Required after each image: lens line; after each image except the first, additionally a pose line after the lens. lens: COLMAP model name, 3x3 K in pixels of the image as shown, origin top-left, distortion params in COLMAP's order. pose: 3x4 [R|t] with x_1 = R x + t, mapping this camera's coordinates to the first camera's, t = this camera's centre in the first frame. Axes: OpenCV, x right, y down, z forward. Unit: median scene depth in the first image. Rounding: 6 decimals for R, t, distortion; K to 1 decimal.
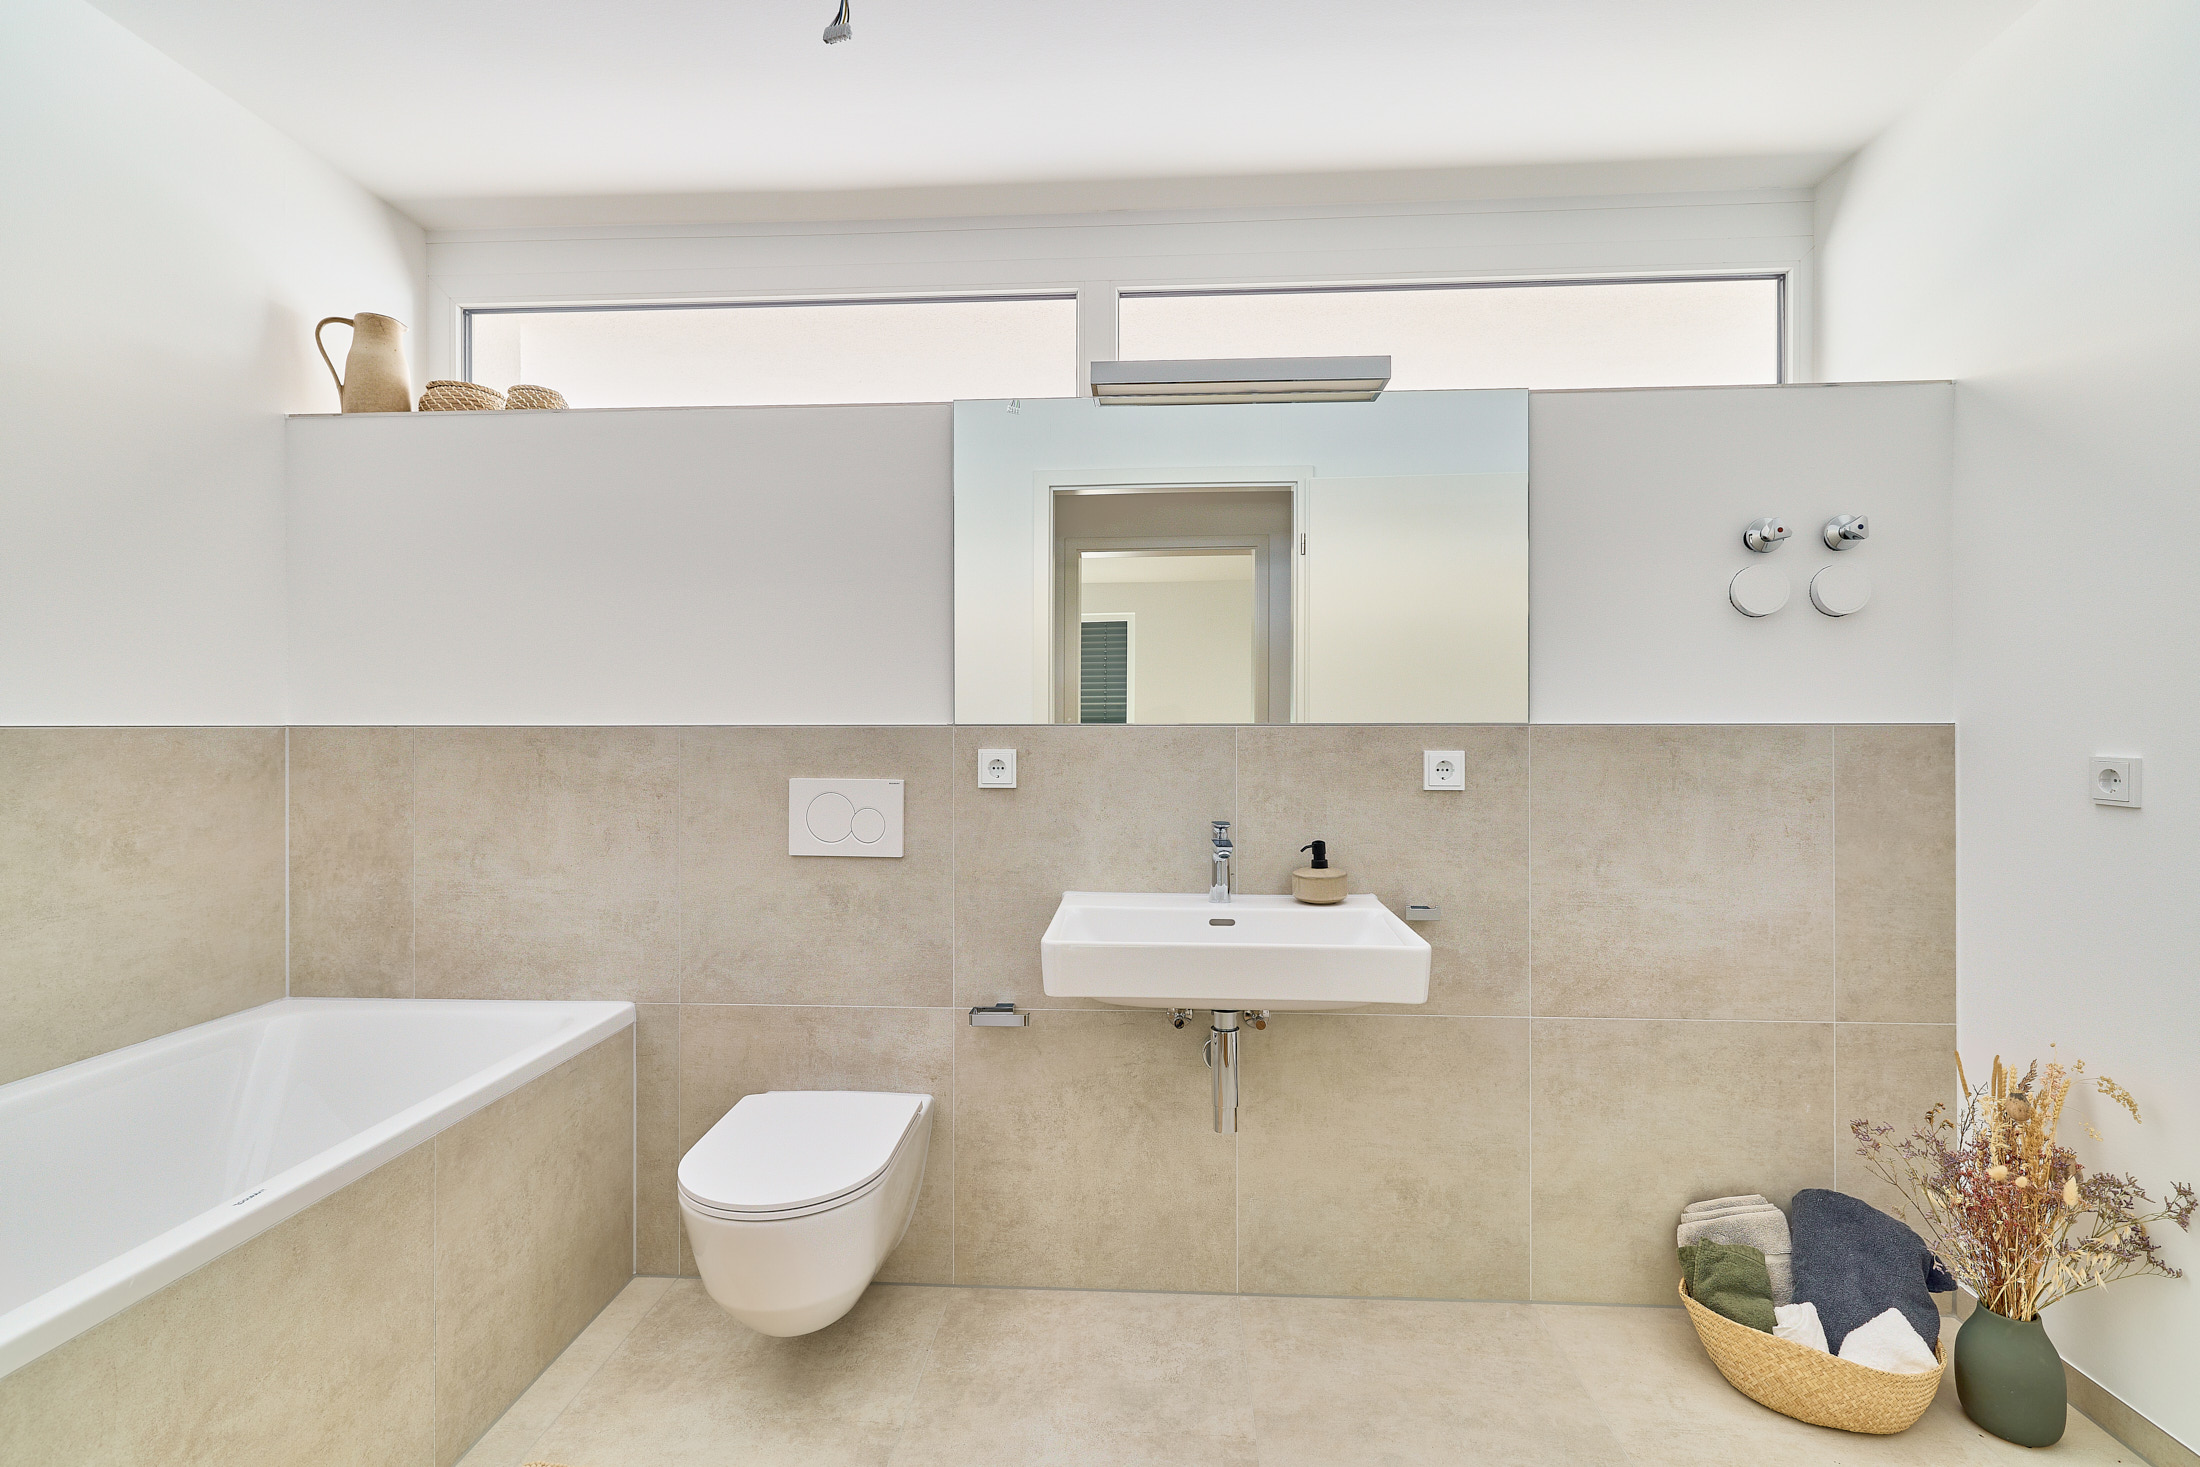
lens RADIAL K [[1001.2, 0, 1099.0], [0, 1001.2, 728.1], [0, 0, 1]] dist [0.000866, 0.000323]
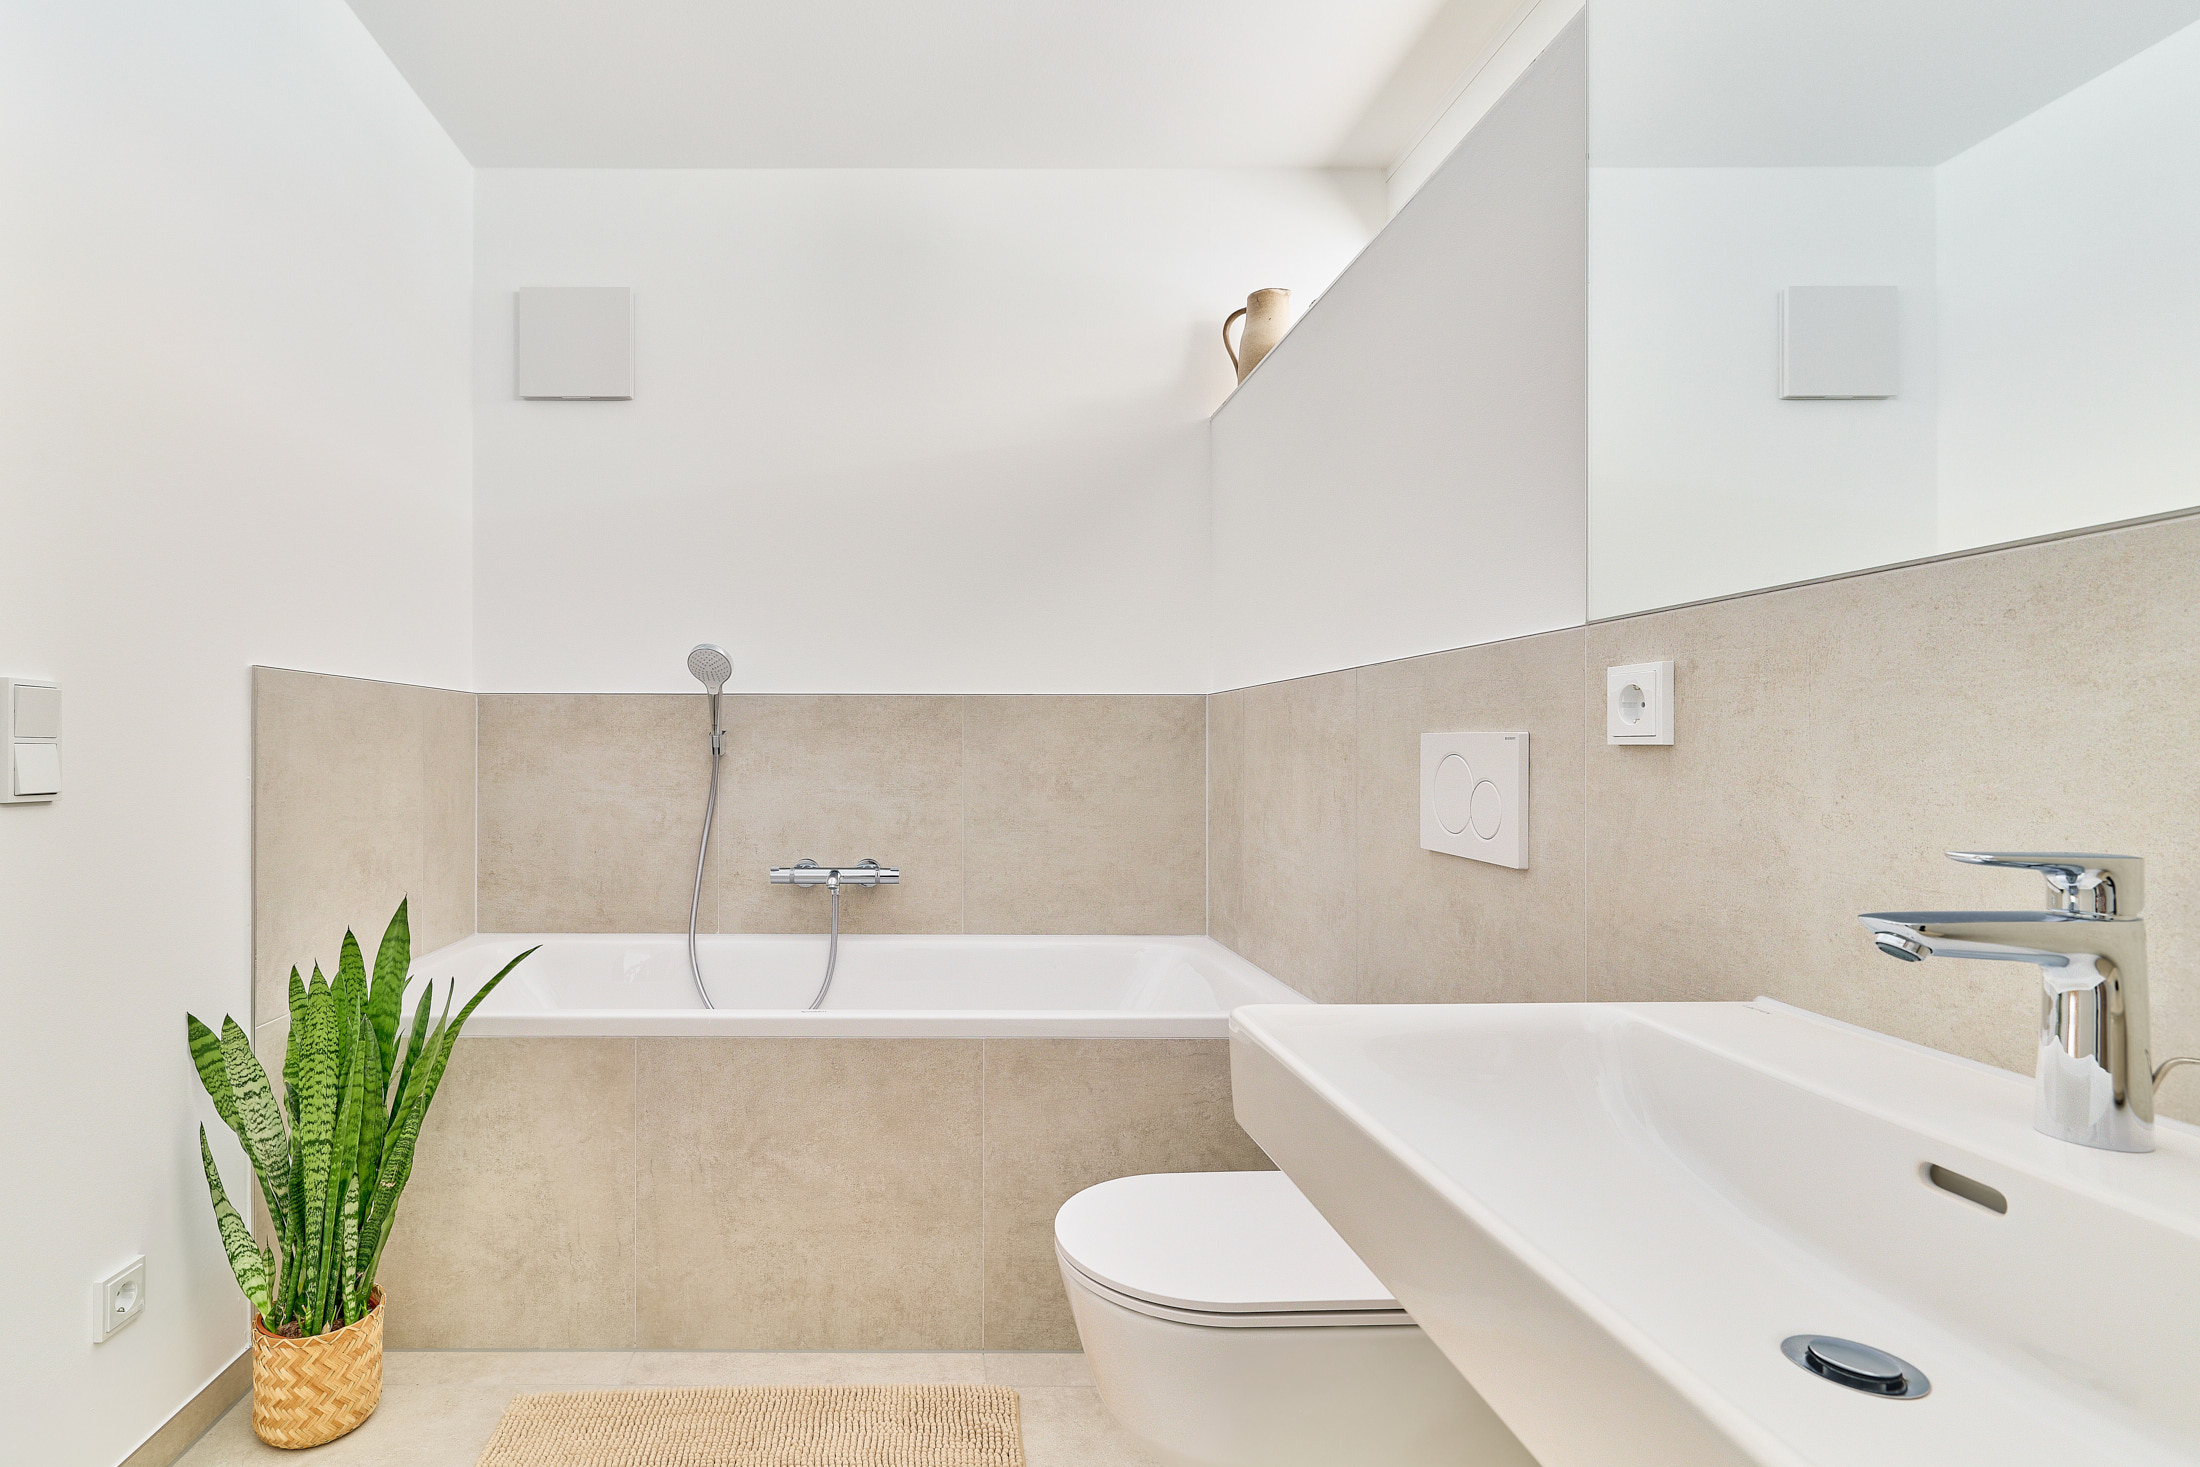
lens RADIAL K [[1156.3, 0, 1092.1], [0, 1156.3, 765.9], [0, 0, 1]] dist [0.006452, 0.000094]
pose [[0.068855, 0.000685, -0.997626, 0.556620], [-0.001861, 0.999998, 0.000558, 0.090404], [0.997625, 0.001818, 0.068856, 0.911488]]
